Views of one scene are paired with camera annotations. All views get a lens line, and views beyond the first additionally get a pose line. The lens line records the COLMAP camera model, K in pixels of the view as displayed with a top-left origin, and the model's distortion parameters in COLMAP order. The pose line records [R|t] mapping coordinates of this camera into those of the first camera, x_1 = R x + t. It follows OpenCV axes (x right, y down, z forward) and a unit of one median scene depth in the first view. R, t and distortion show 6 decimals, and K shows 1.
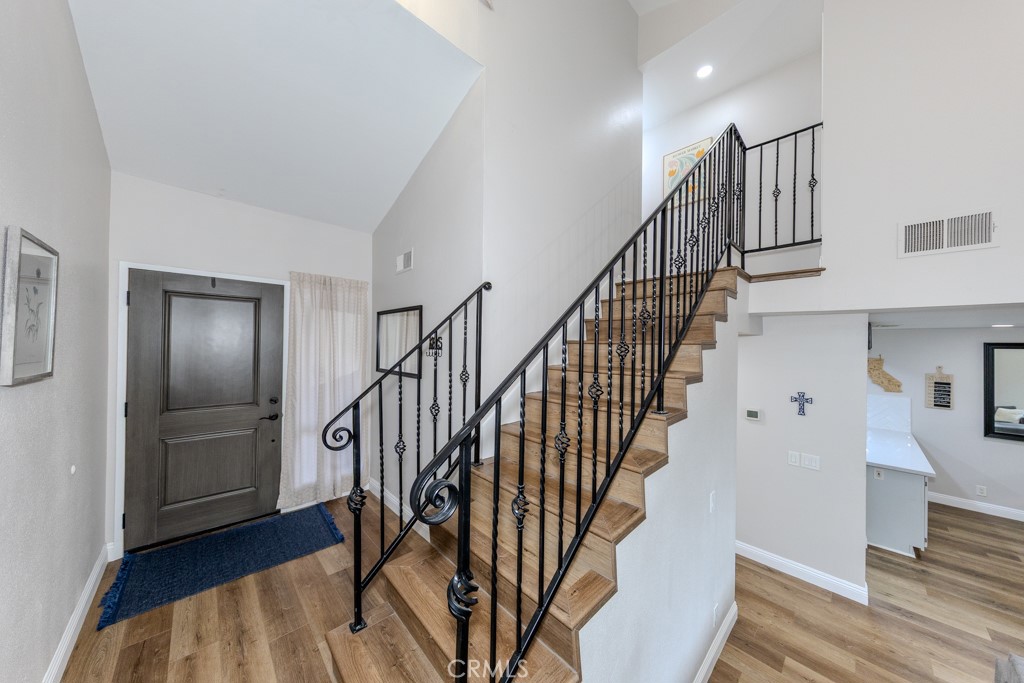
lens RADIAL K [[325.7, 0, 489.9], [0, 325.7, 341.7], [0, 0, 1]] dist [-0.000348, -0.000061]
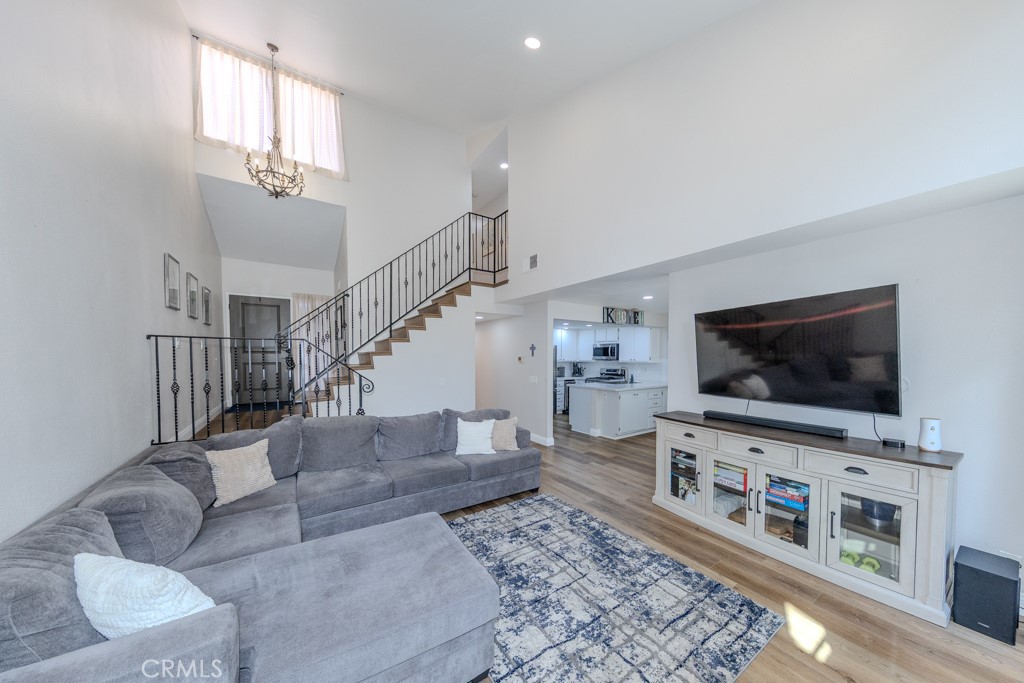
lens RADIAL K [[335.8, 0, 493.3], [0, 335.8, 365.8], [0, 0, 1]] dist [0.000270, 0.000008]
pose [[0.985022, -0.008624, -0.172213, 0.972413], [0.015126, 0.999220, 0.036475, 0.187789], [0.171764, -0.038533, 0.984384, -0.887700]]
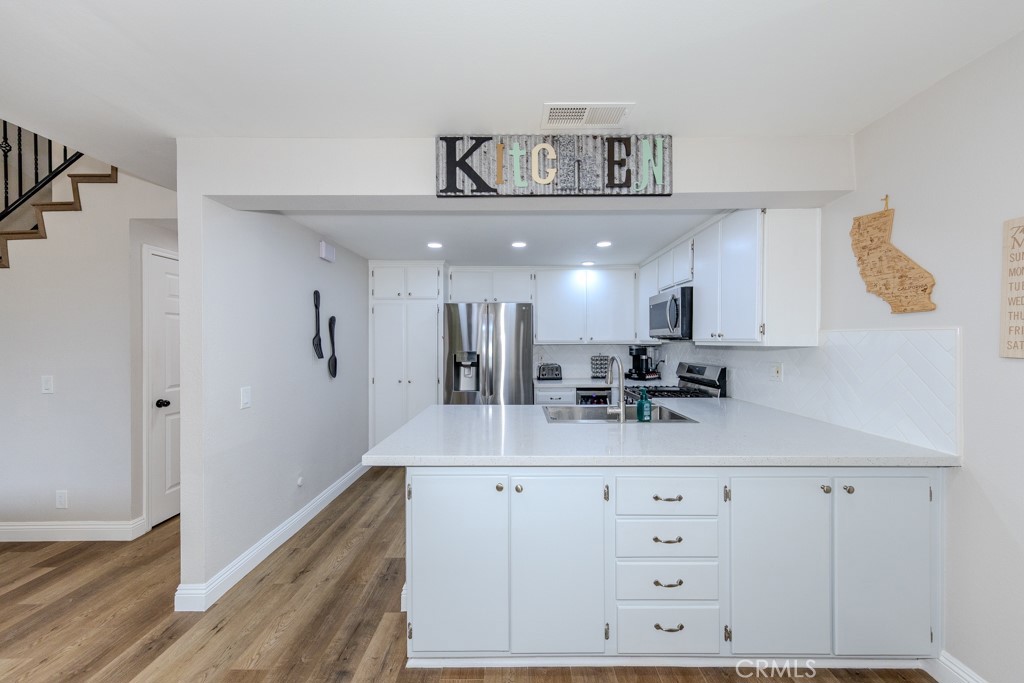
lens RADIAL K [[377.2, 0, 520.7], [0, 377.2, 341.8], [0, 0, 1]] dist [0.001490, 0.000020]
pose [[0.737817, -0.013764, -0.674861, 1.746398], [0.016444, 0.999862, -0.002414, 0.253513], [0.674801, -0.009316, 0.737941, 0.751118]]
